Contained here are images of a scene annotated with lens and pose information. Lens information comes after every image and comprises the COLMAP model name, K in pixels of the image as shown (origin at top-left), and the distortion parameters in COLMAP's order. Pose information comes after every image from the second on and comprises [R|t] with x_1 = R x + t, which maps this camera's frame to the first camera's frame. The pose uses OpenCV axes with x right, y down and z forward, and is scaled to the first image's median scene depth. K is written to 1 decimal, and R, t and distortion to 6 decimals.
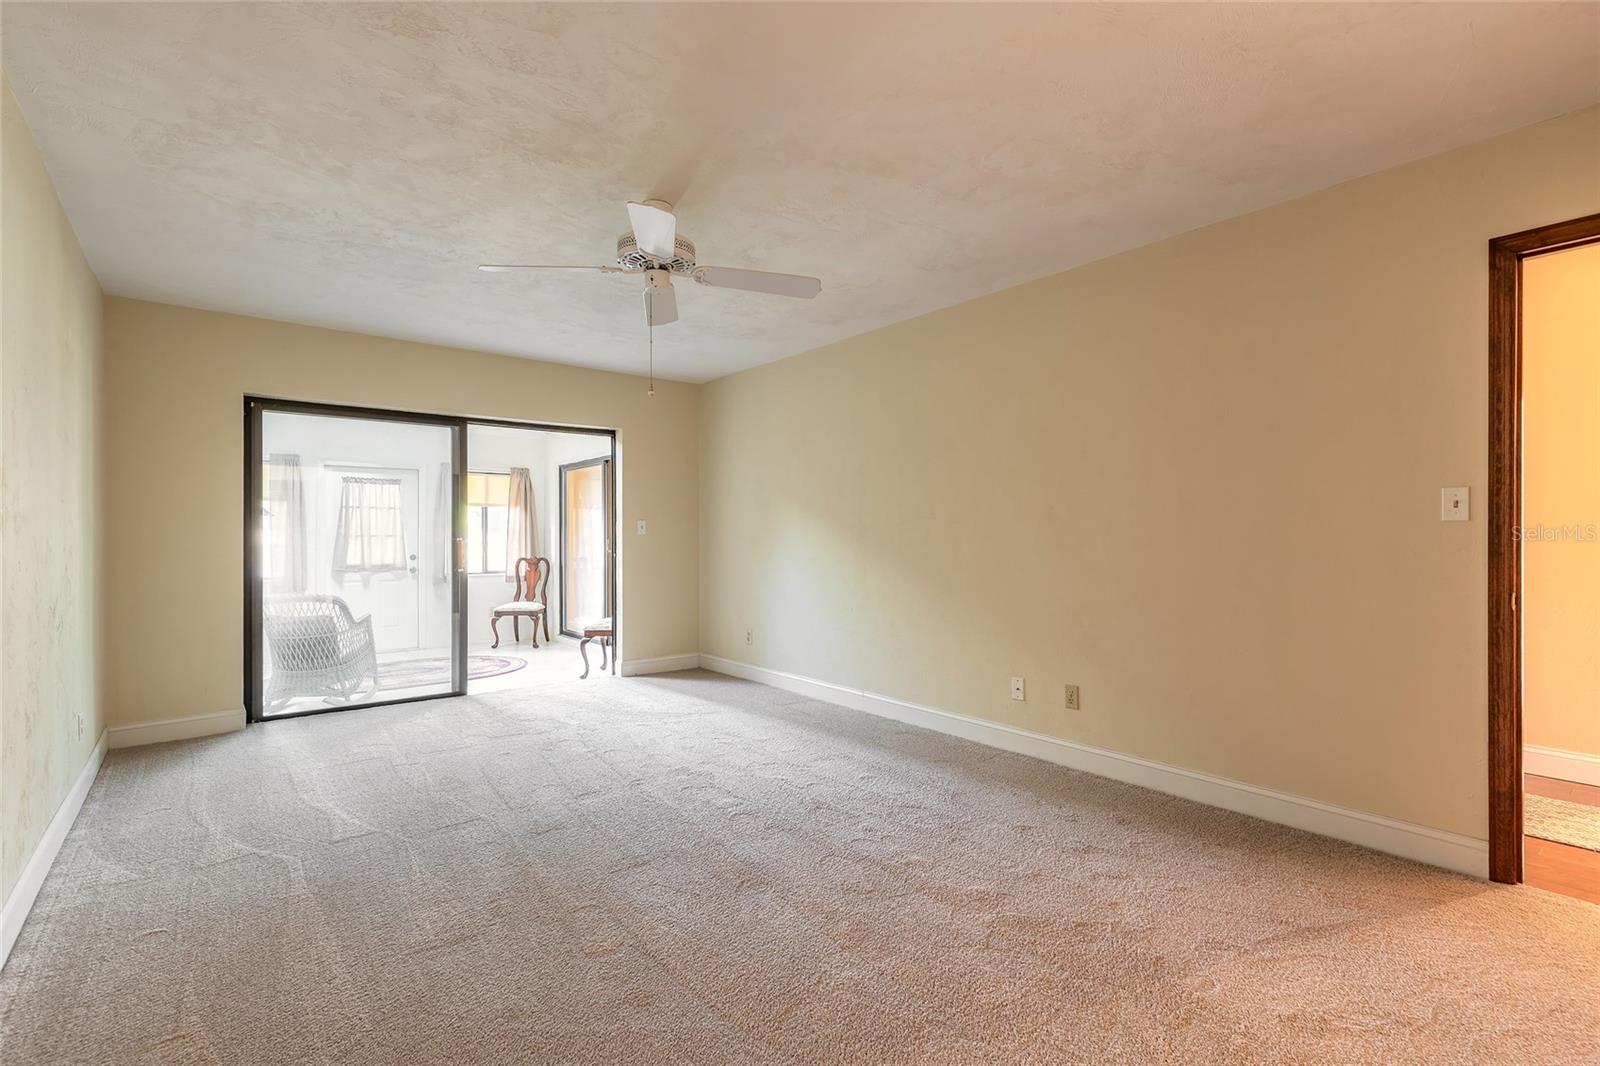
lens RADIAL K [[719.7, 0, 793.2], [0, 719.7, 533.4], [0, 0, 1]] dist [0.009405, -0.001718]
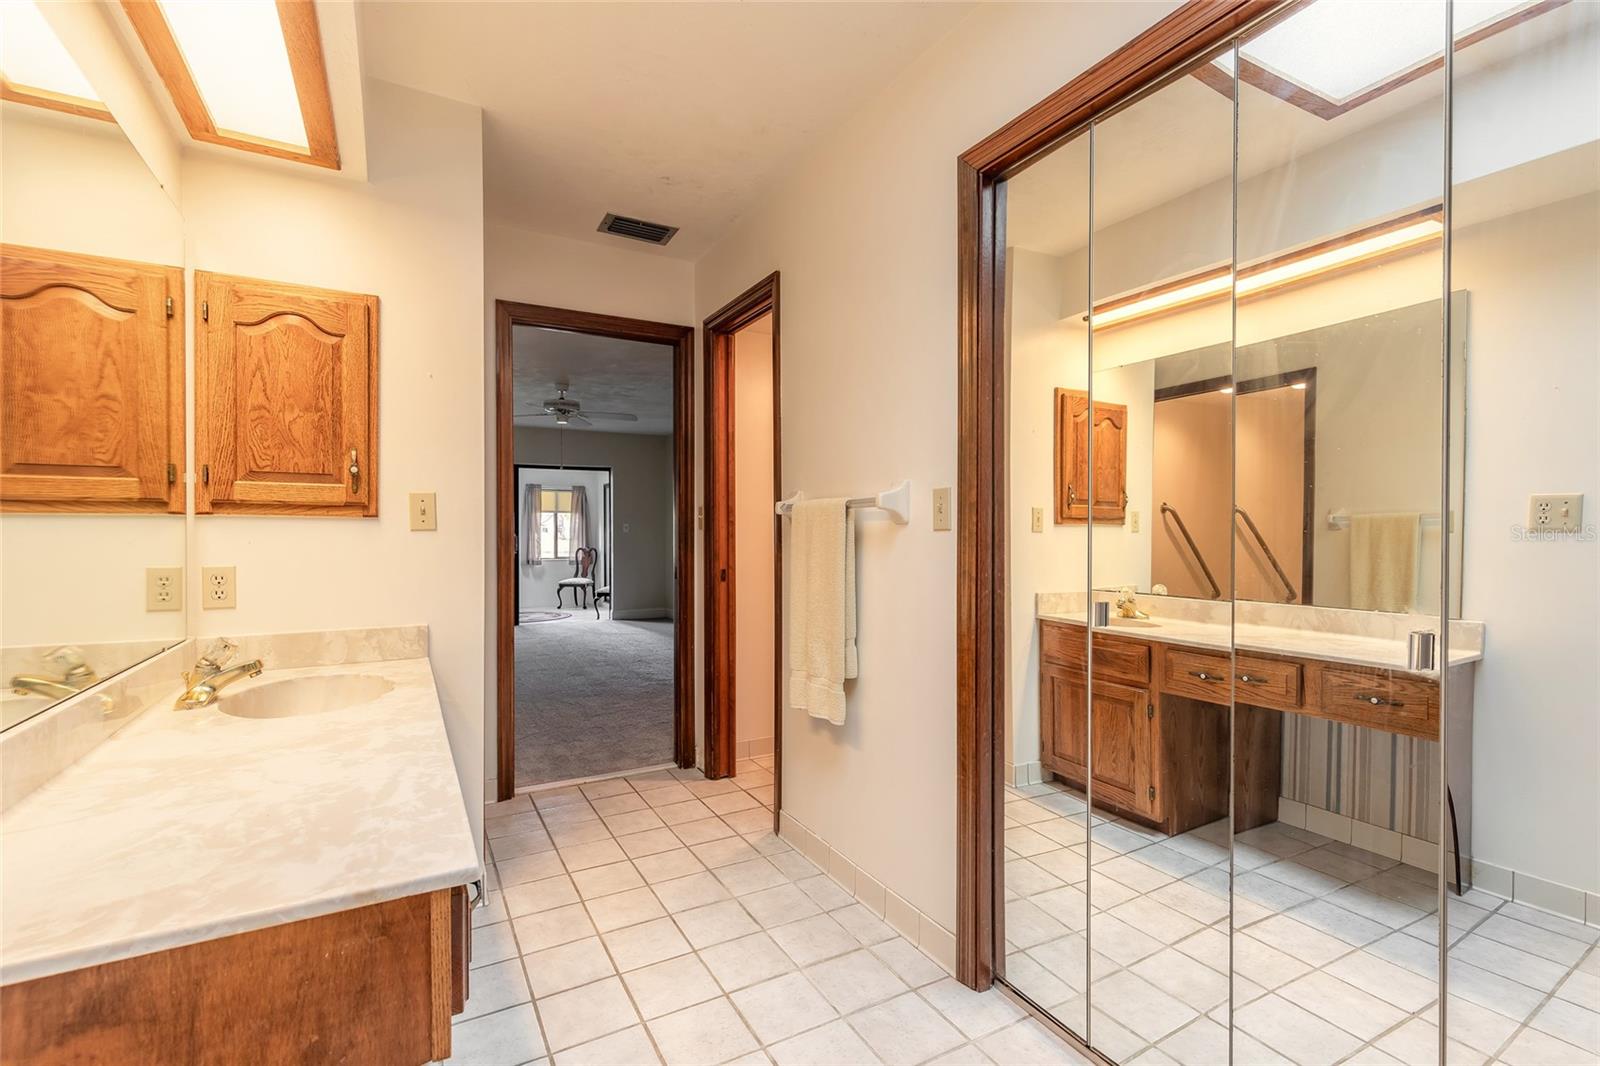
lens RADIAL K [[719.7, 0, 801.8], [0, 719.7, 542.2], [0, 0, 1]] dist [0.009405, -0.001718]
pose [[0.985470, 0.000693, -0.169851, 0.335582], [0.002400, 0.999835, 0.018009, -0.003356], [0.169835, -0.018155, 0.985305, -0.382942]]
